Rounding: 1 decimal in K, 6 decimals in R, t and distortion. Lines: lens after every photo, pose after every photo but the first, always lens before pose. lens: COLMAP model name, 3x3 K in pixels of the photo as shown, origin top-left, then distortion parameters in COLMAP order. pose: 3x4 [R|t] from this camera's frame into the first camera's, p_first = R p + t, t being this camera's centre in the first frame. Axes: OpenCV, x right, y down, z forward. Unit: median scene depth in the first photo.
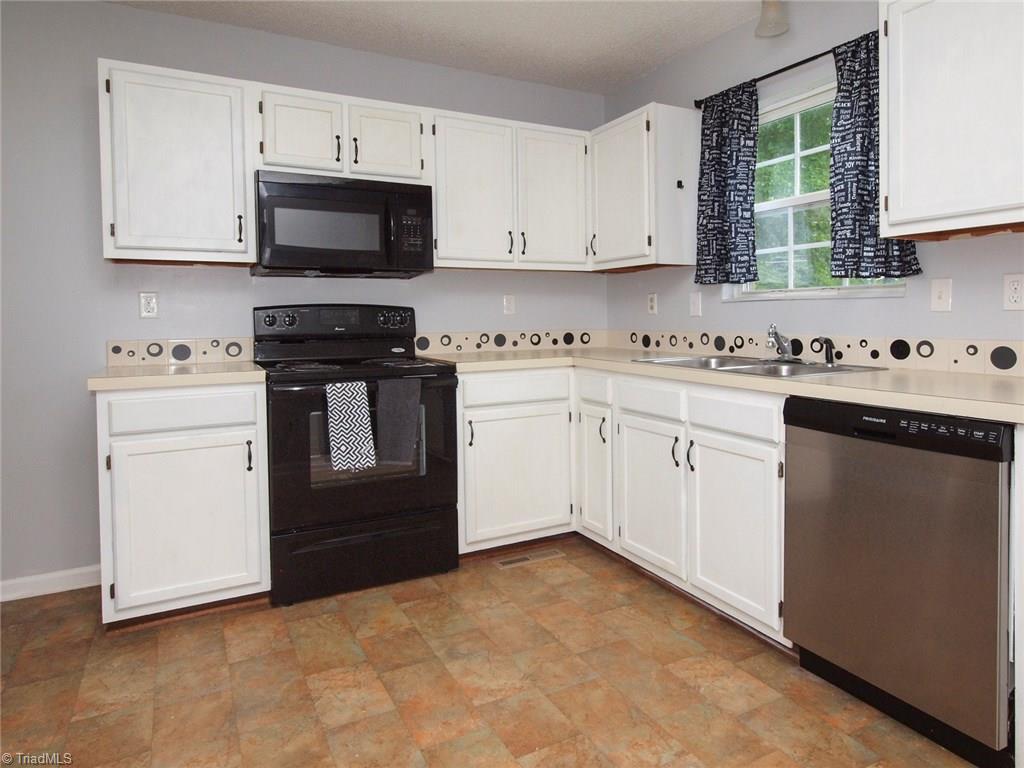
lens RADIAL K [[641.1, 0, 512.0], [0, 641.1, 384.0], [0, 0, 1]] dist [-0.001681, 0.024970]
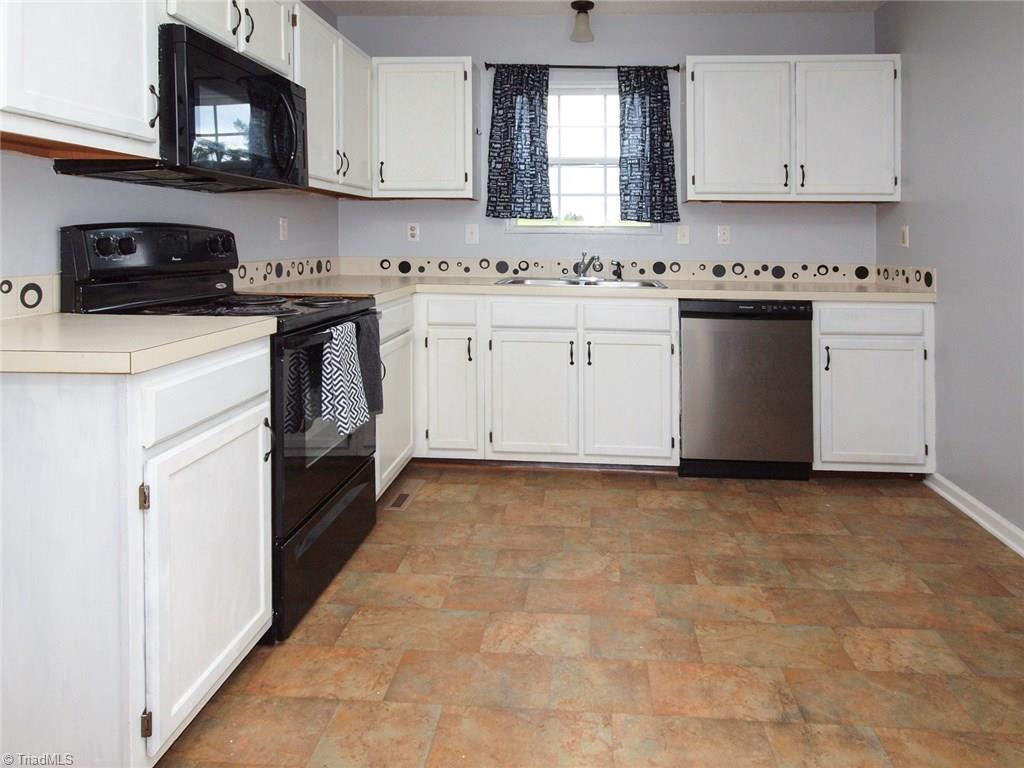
lens RADIAL K [[641.1, 0, 512.0], [0, 641.1, 384.0], [0, 0, 1]] dist [-0.001681, 0.024970]
pose [[0.531189, -0.164723, 0.831087, -0.833562], [0.070314, 0.986105, 0.150507, -0.038772], [-0.844331, -0.021511, 0.535390, 0.415545]]
